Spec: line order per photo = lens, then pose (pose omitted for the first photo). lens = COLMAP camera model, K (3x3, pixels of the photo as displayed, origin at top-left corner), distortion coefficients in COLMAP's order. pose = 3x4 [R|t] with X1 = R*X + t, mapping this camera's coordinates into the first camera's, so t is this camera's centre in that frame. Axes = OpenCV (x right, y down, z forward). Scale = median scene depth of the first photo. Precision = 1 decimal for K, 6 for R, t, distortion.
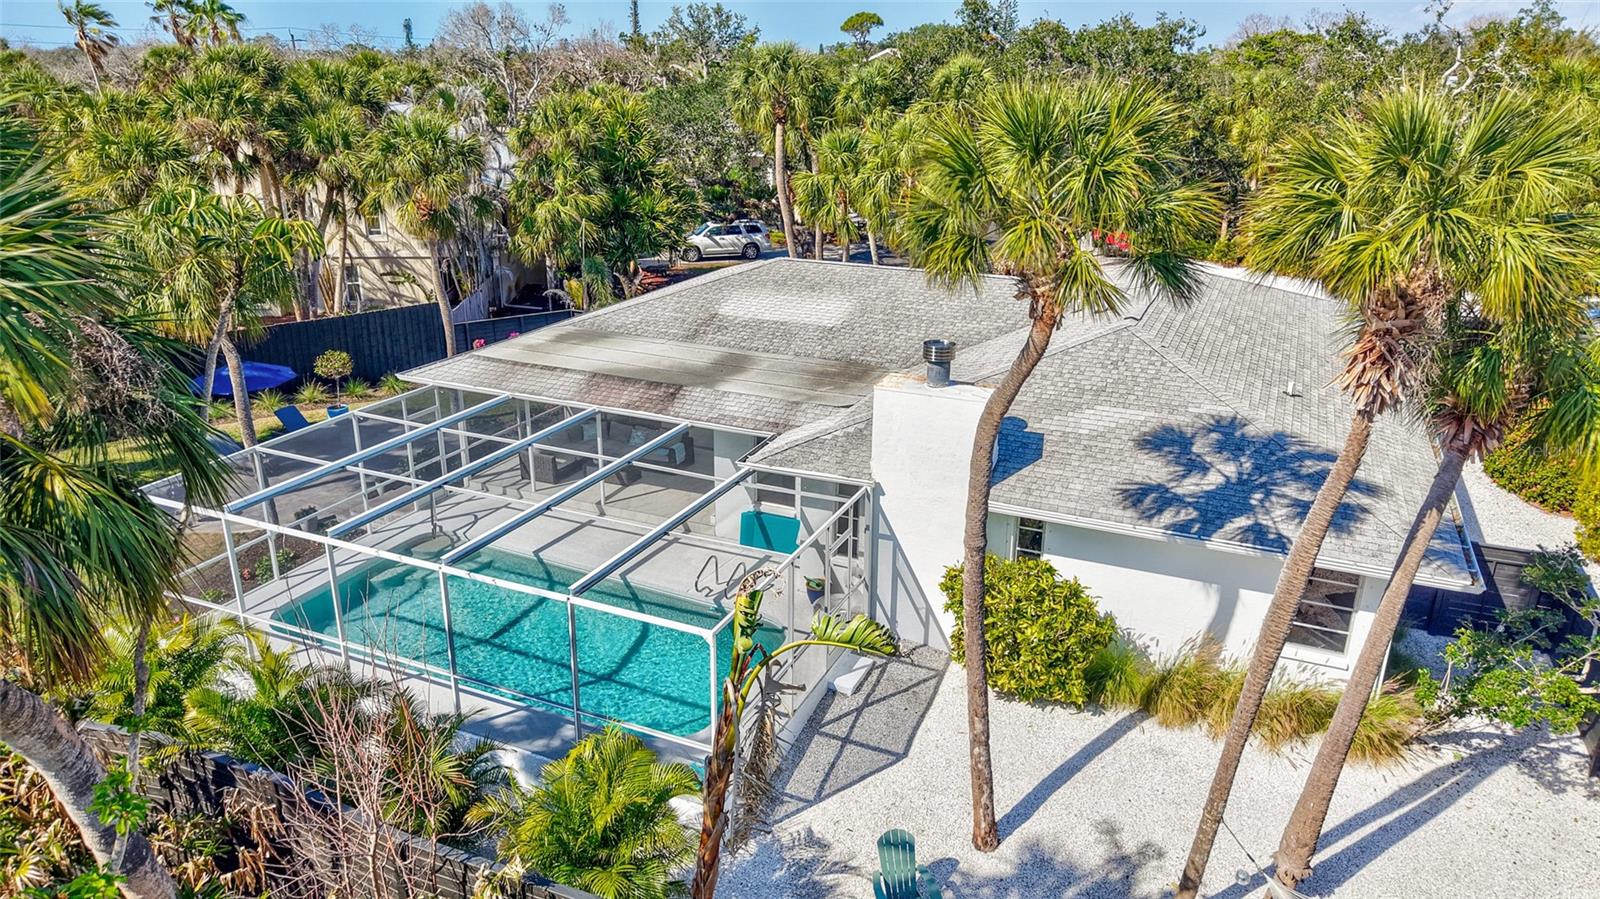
lens RADIAL K [[1077.0, 0, 800.0], [0, 1077.0, 449.5], [0, 0, 1]] dist [0.059283, -0.082835]
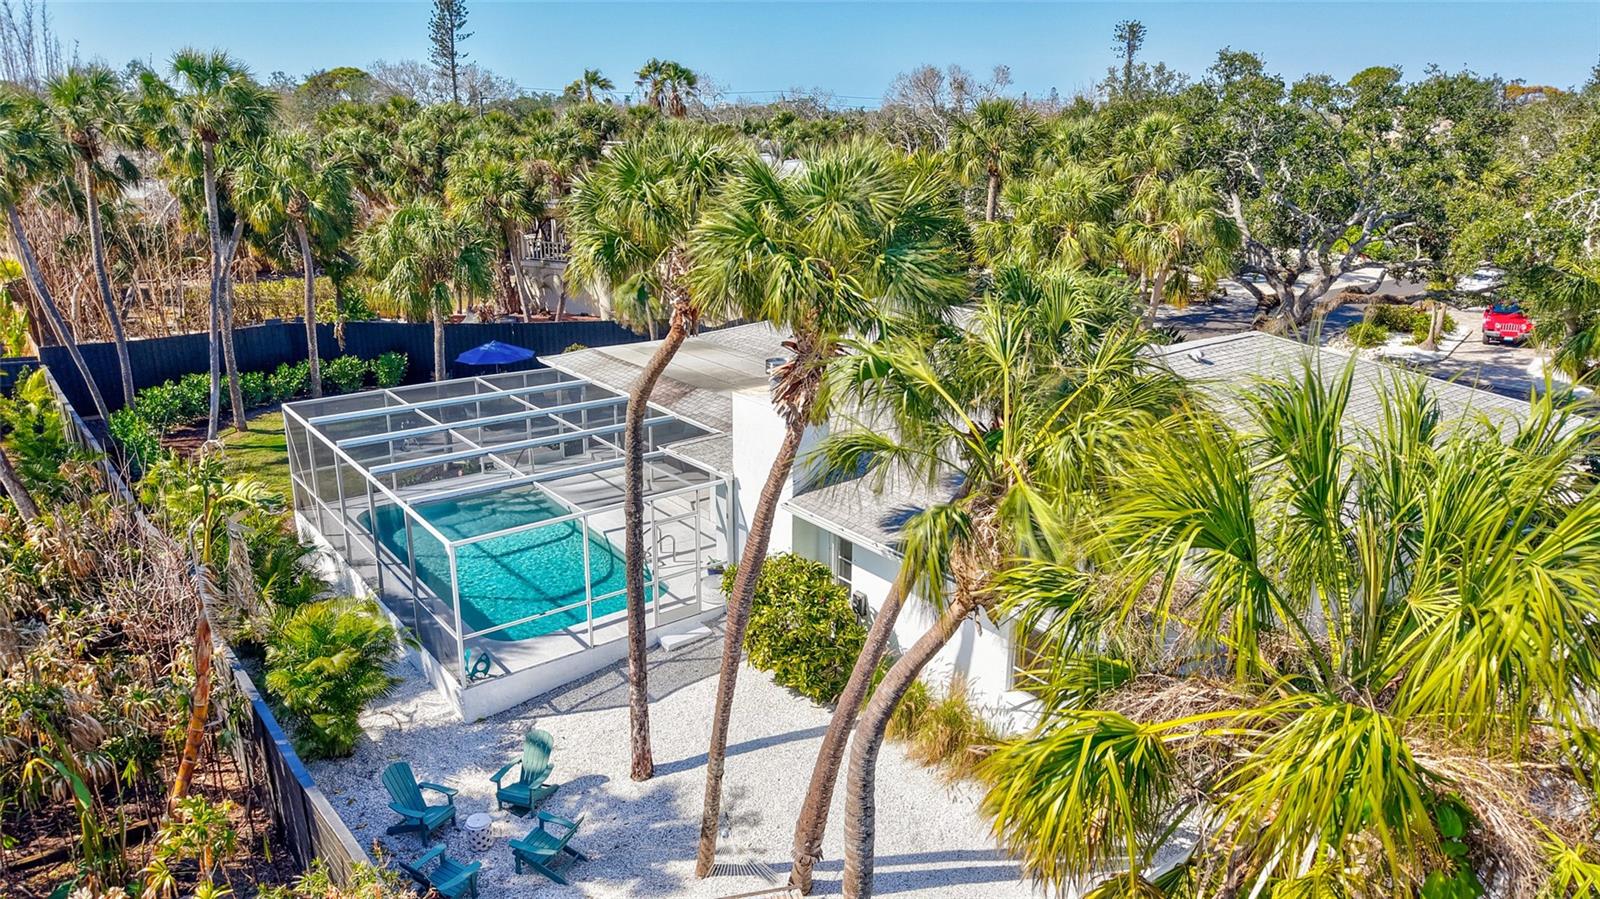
lens RADIAL K [[1077.0, 0, 800.0], [0, 1077.0, 449.5], [0, 0, 1]] dist [0.059283, -0.082835]
pose [[0.924247, 0.118424, -0.362965, 0.339771], [-0.136048, 0.990429, -0.023284, 0.012210], [0.356734, 0.070901, 0.931512, -0.010494]]
